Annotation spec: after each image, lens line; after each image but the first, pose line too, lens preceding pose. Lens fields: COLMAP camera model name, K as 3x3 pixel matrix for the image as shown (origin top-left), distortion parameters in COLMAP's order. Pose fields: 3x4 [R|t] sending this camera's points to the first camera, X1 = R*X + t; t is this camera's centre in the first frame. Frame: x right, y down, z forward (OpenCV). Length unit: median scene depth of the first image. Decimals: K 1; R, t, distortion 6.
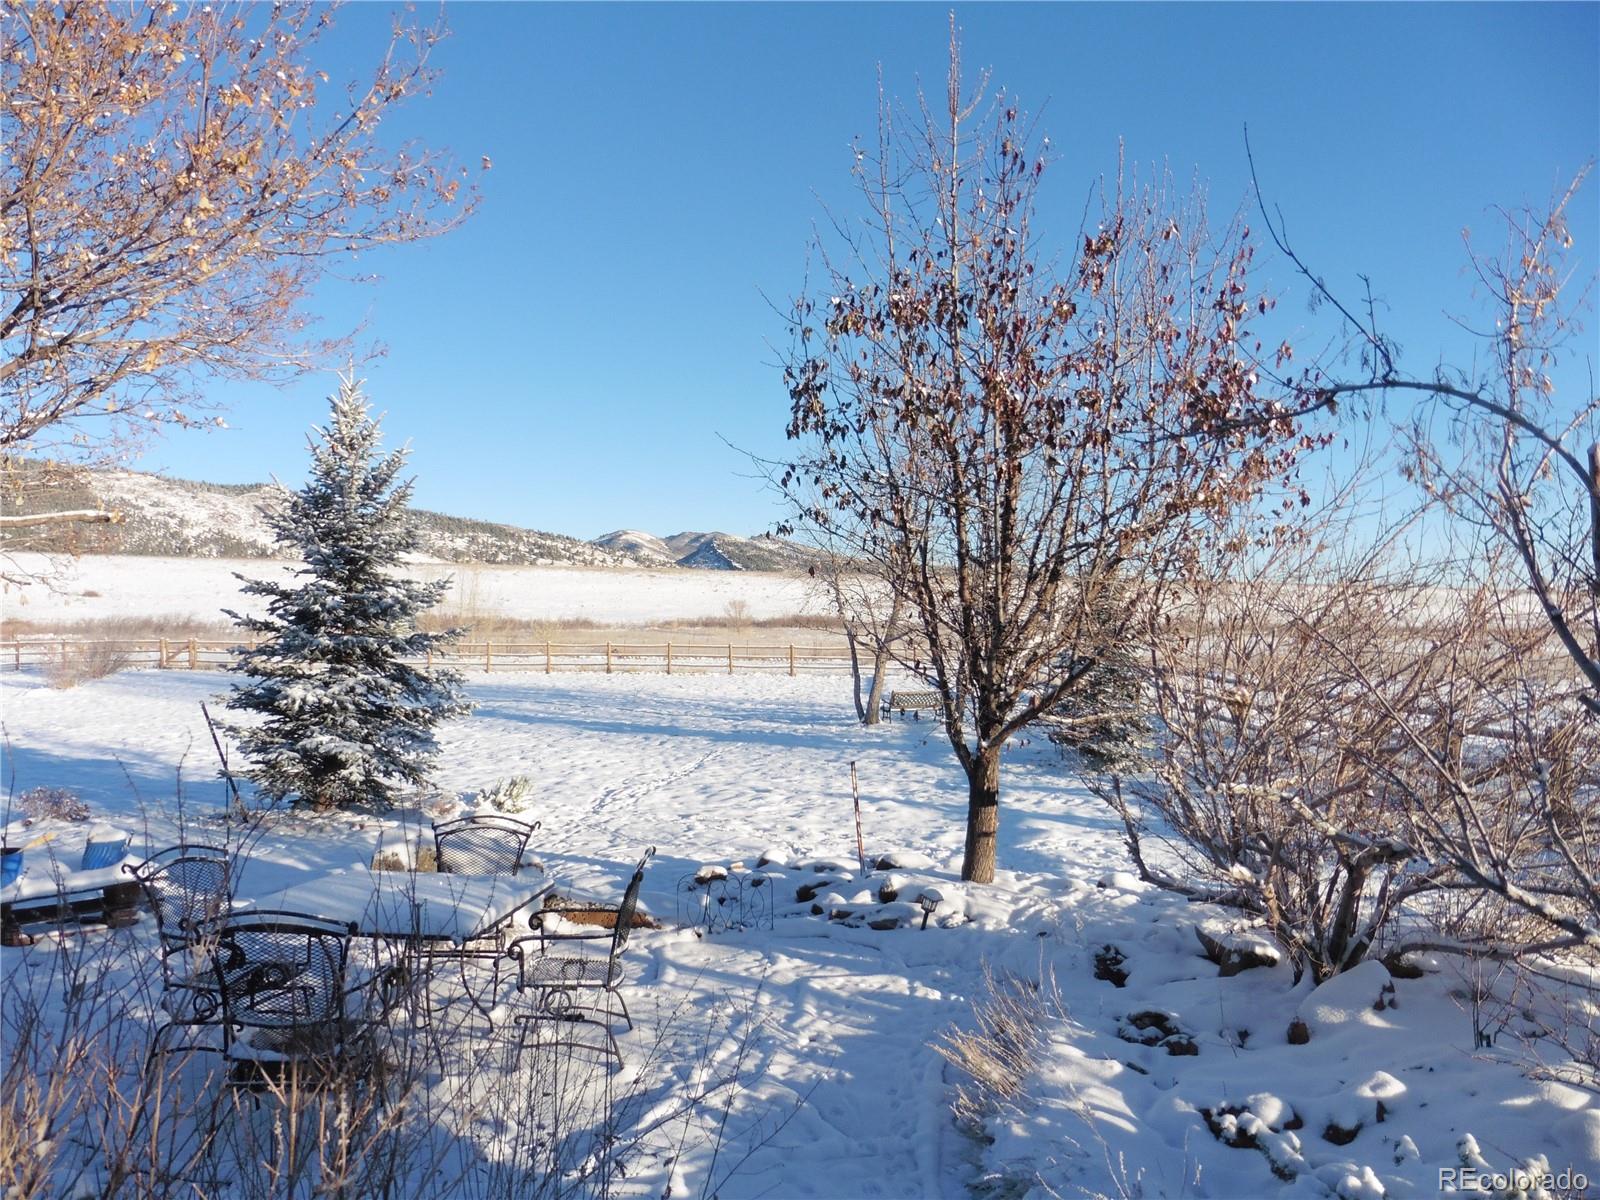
lens RADIAL K [[1165.4, 0, 807.7], [0, 1165.4, 606.9], [0, 0, 1]] dist [-0.053732, 0.035094]
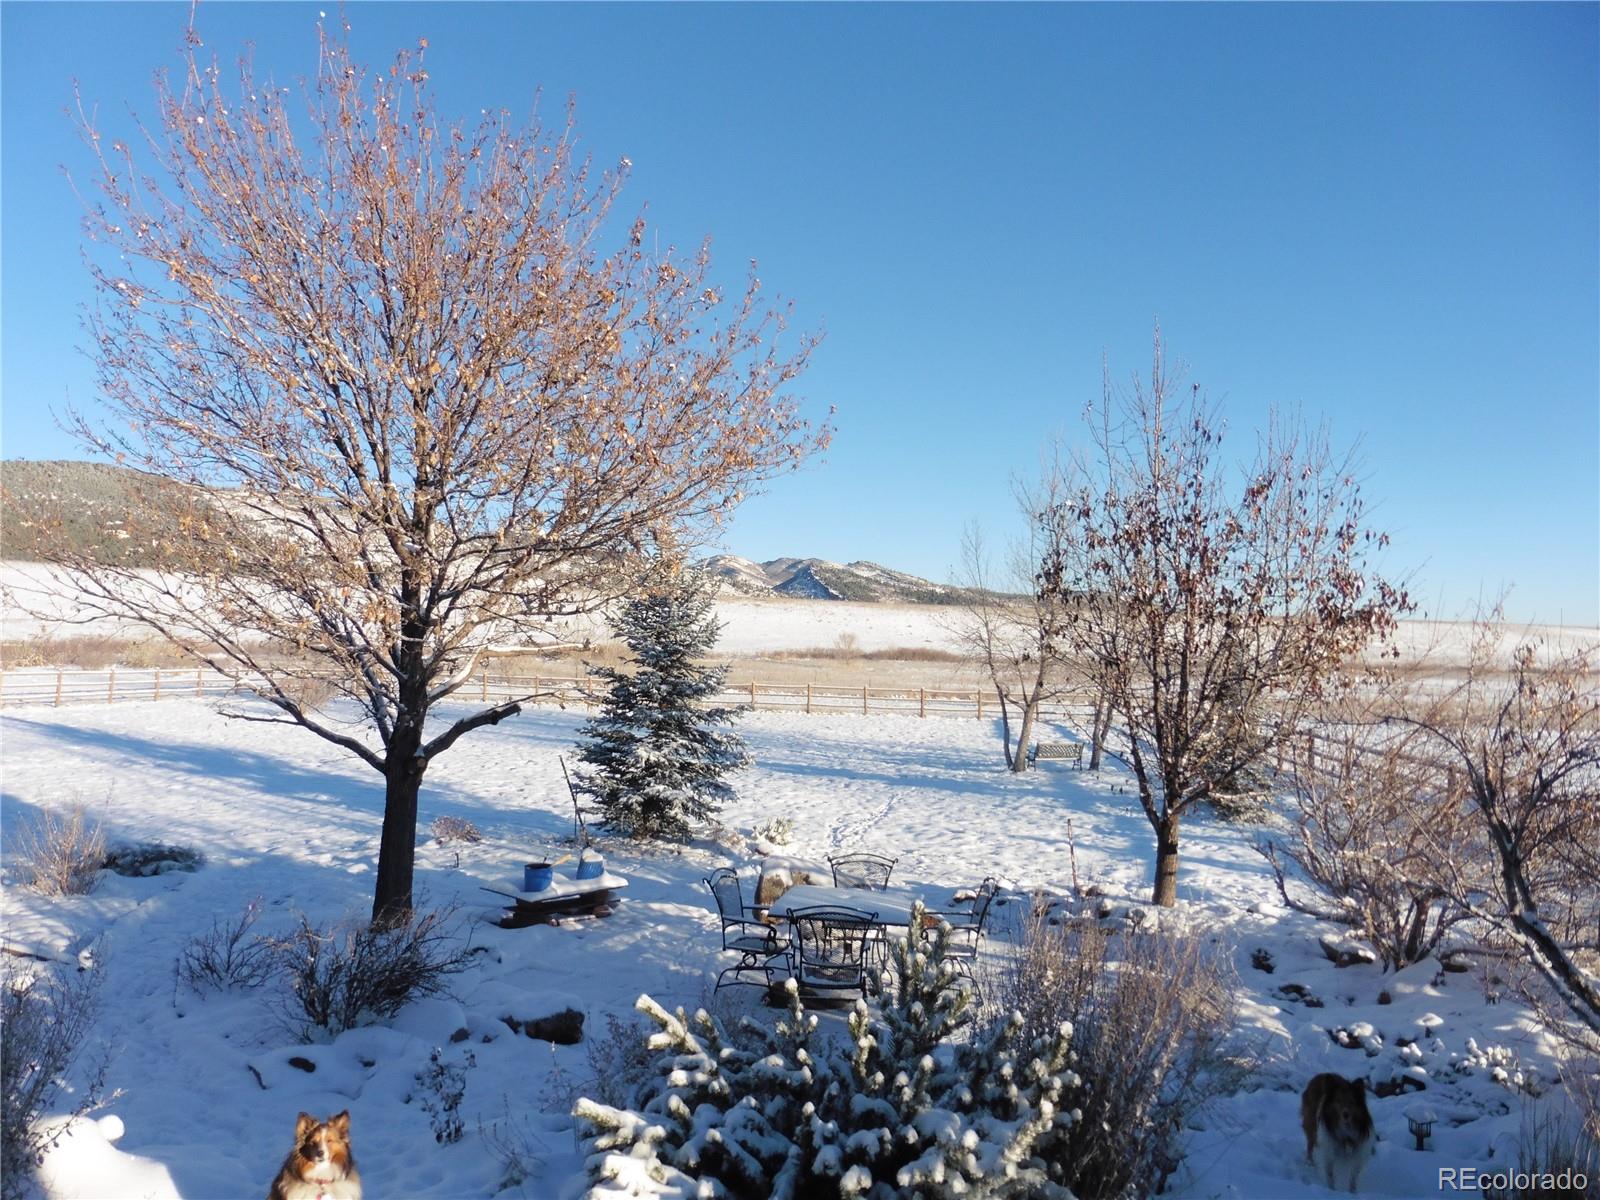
lens RADIAL K [[1169.7, 0, 804.5], [0, 1169.7, 605.3], [0, 0, 1]] dist [-0.083070, 0.100582]
pose [[0.996274, 0.015714, -0.084806, -0.136802], [-0.017765, 0.999566, -0.023482, -0.072364], [0.084400, 0.024901, 0.996121, -0.364636]]
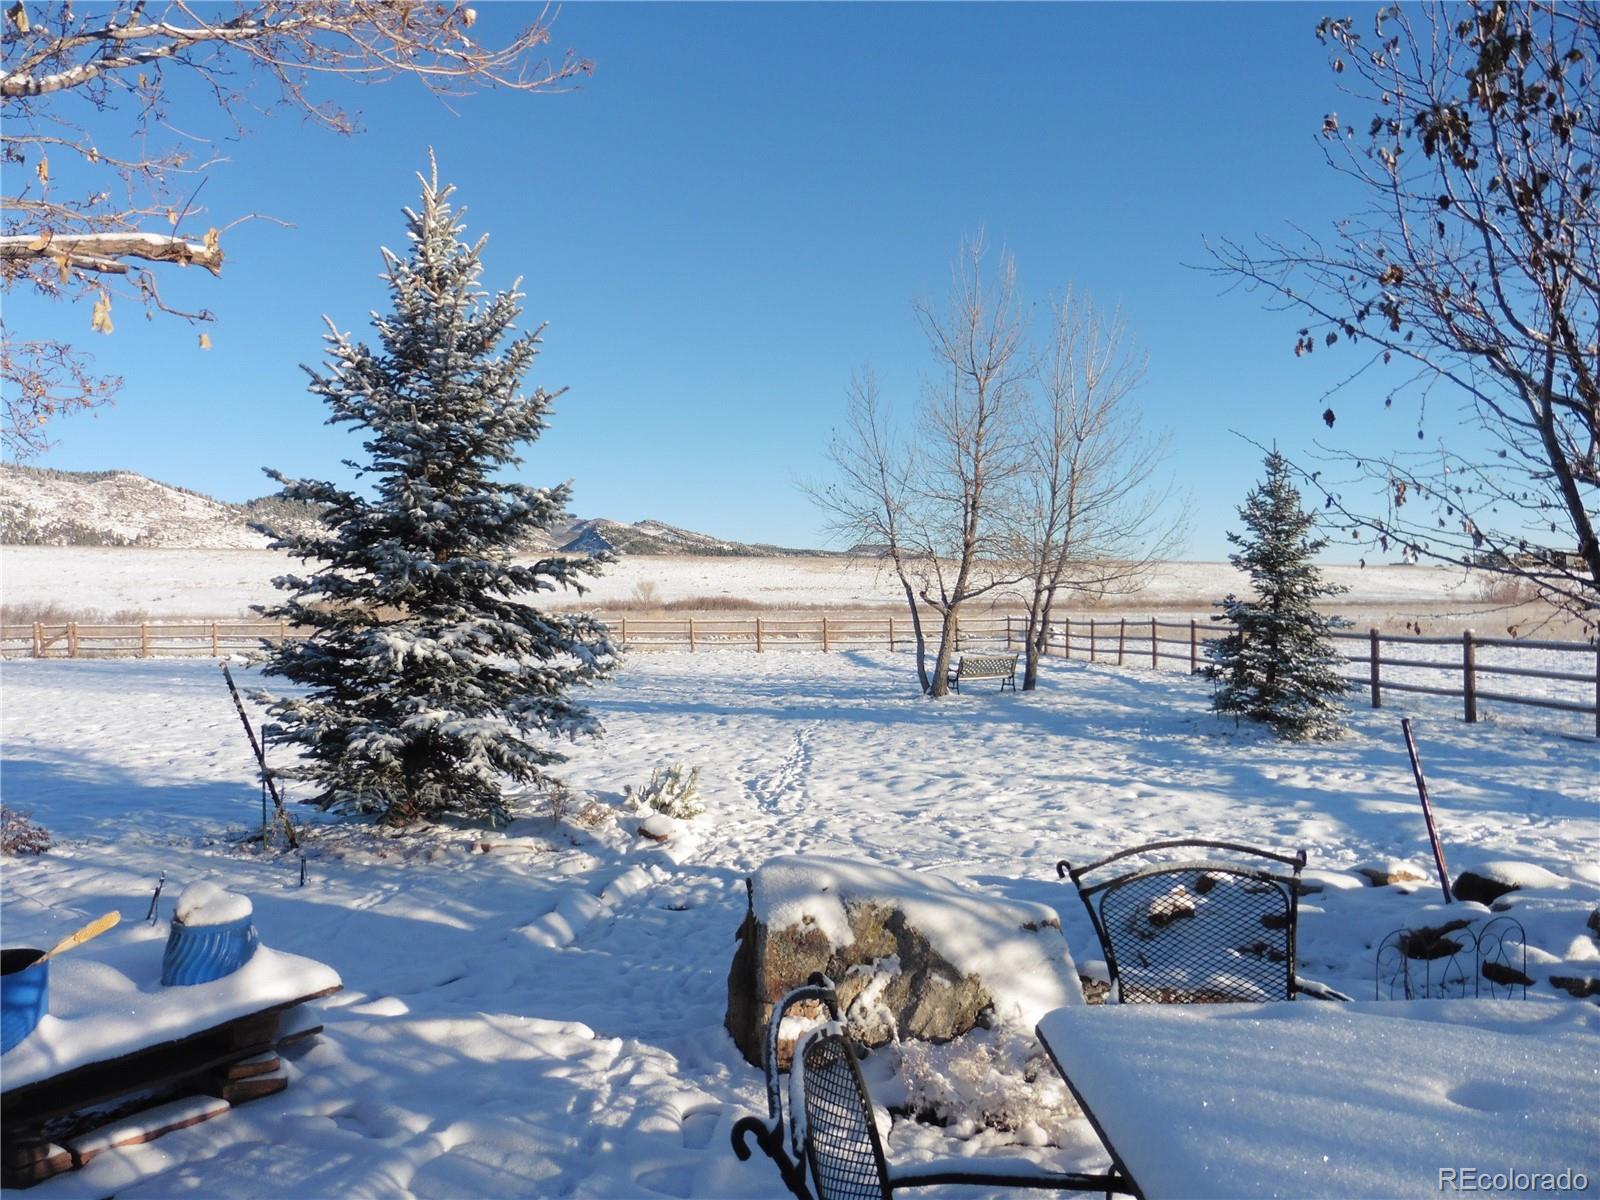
lens RADIAL K [[1165.4, 0, 807.7], [0, 1165.4, 606.9], [0, 0, 1]] dist [-0.053732, 0.035094]
pose [[0.995010, -0.014771, 0.098676, -0.280264], [0.013530, 0.999821, 0.013237, 0.048898], [-0.098854, -0.011836, 0.995032, 0.343199]]
